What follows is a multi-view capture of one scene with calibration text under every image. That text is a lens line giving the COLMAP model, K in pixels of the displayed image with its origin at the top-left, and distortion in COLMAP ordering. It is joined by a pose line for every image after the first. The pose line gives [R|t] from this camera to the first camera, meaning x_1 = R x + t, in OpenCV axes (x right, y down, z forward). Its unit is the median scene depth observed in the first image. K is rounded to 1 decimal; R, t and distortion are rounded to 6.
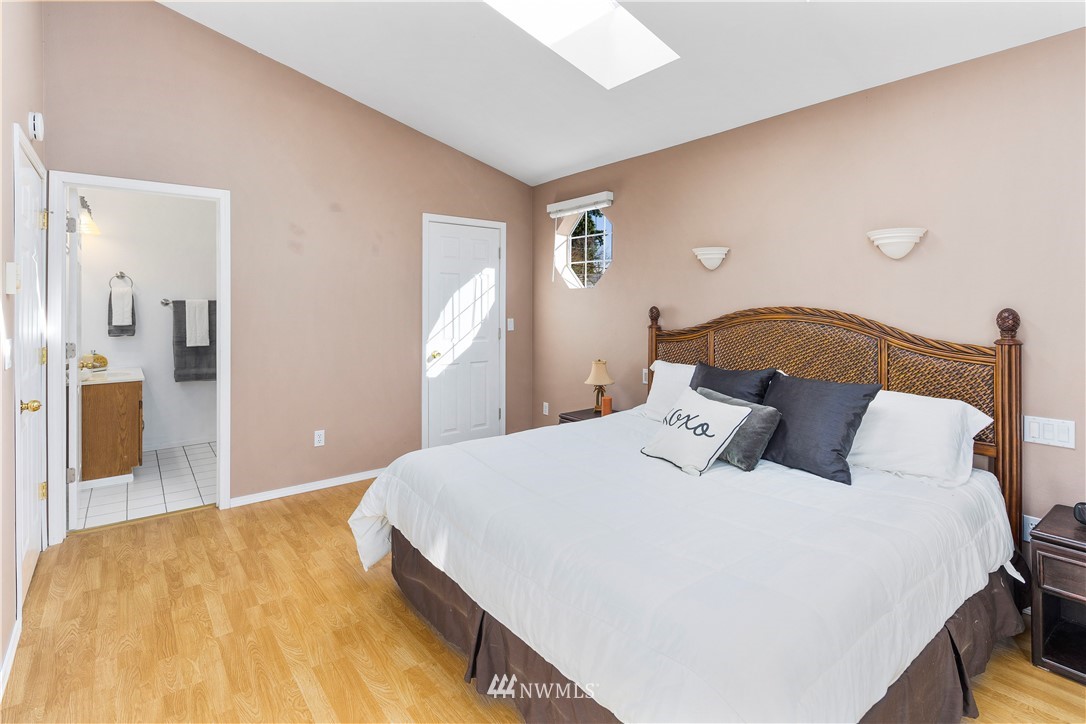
lens RADIAL K [[530.9, 0, 542.0], [0, 530.9, 305.4], [0, 0, 1]] dist [0.000070, -0.000120]
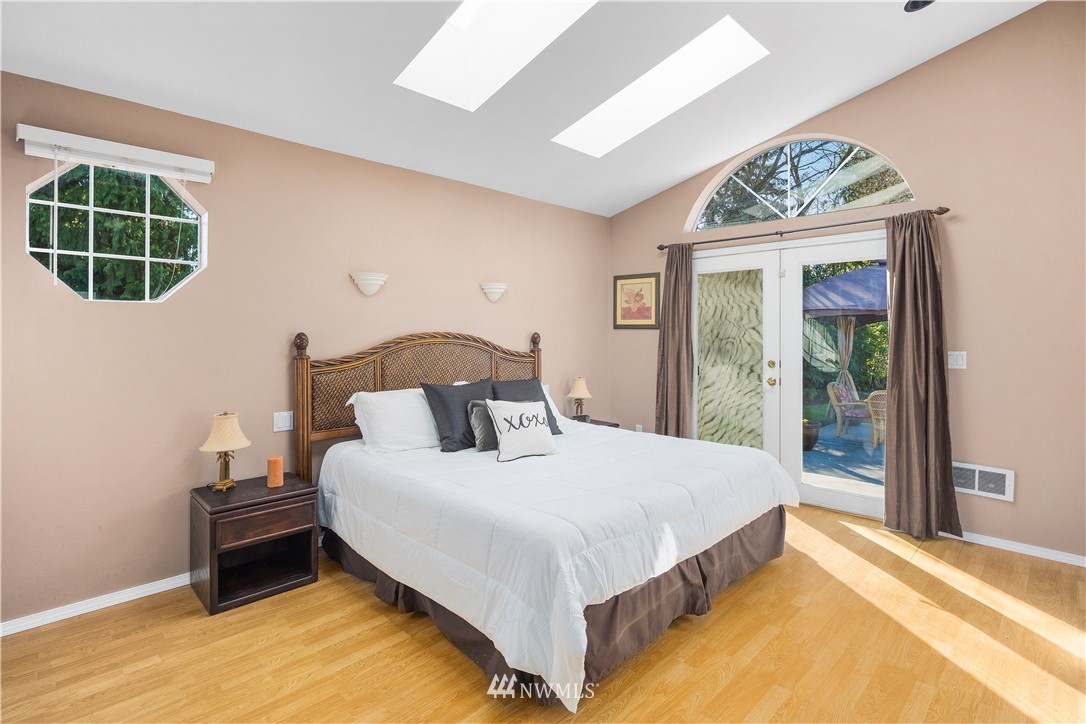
lens RADIAL K [[539.2, 0, 538.5], [0, 539.2, 336.2], [0, 0, 1]] dist [-0.001442, -0.000650]
pose [[-0.117078, -0.007610, 0.993094, -0.856770], [0.002022, 0.999967, 0.007901, 0.002164], [-0.993121, 0.002933, -0.117059, 0.946069]]
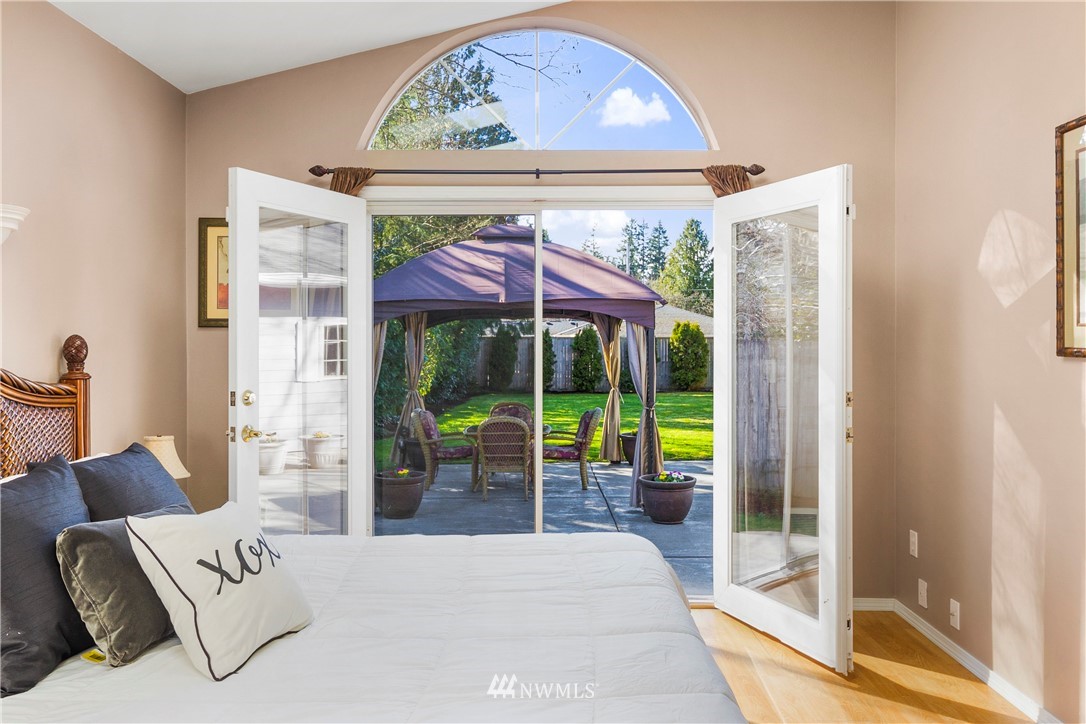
lens RADIAL K [[861.5, 0, 543.0], [0, 861.5, 362.0], [0, 0, 1]] dist [0.036004, -0.000756]
pose [[-0.778329, -0.022020, 0.627471, -0.400394], [-0.001670, 0.999454, 0.033002, 0.001130], [-0.627855, 0.024639, -0.777940, 1.230776]]
